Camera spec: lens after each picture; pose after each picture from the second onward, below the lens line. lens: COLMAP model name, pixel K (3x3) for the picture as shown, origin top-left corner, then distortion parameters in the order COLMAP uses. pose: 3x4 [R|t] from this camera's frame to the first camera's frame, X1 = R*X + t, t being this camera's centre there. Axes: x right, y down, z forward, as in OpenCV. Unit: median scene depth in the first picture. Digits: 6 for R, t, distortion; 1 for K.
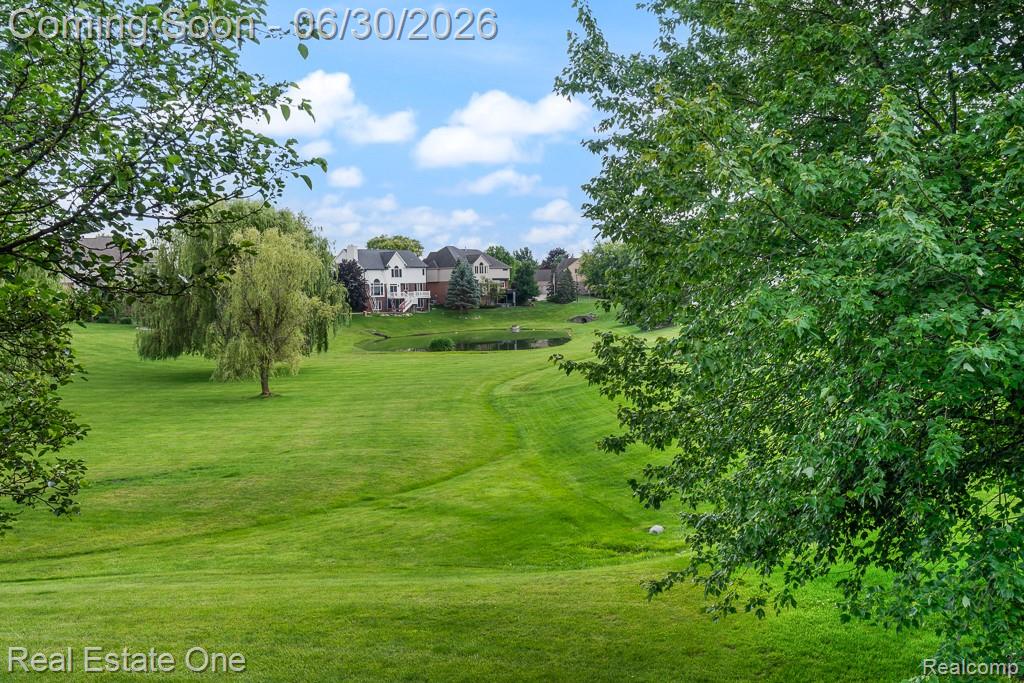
lens RADIAL K [[904.2, 0, 512.0], [0, 904.2, 341.5], [0, 0, 1]] dist [0.053874, -0.001358]
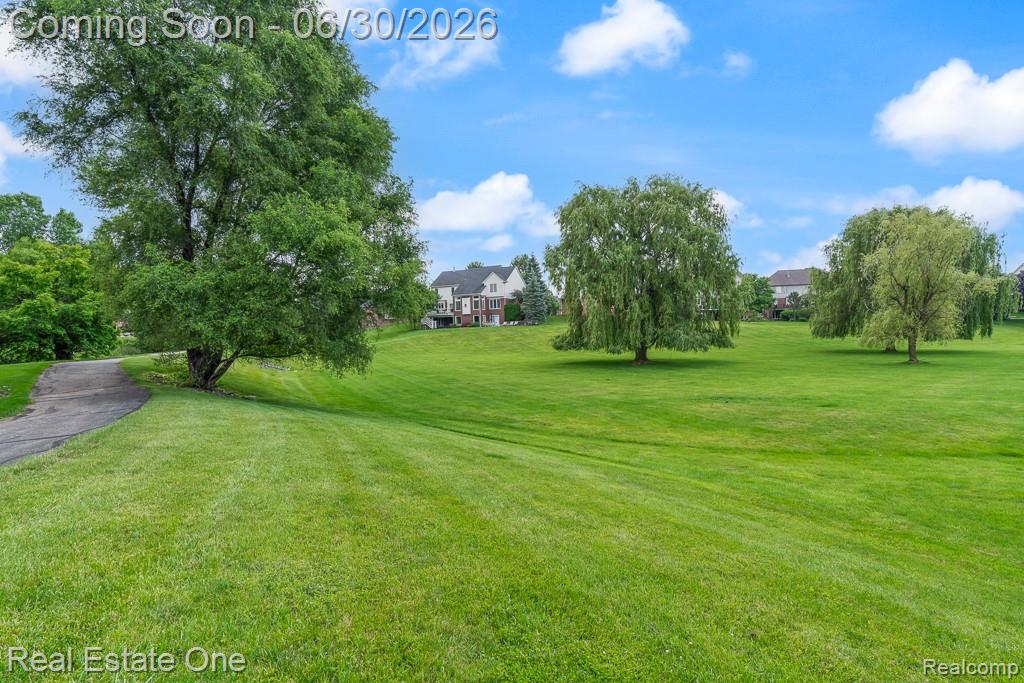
lens RADIAL K [[519.8, 0, 512.0], [0, 519.8, 341.5], [0, 0, 1]] dist [0.000273, 0.000324]
pose [[0.569703, 0.020519, -0.821594, -0.012818], [-0.032819, 0.999459, 0.002204, 0.026325], [0.821195, 0.025708, 0.570069, 0.119307]]
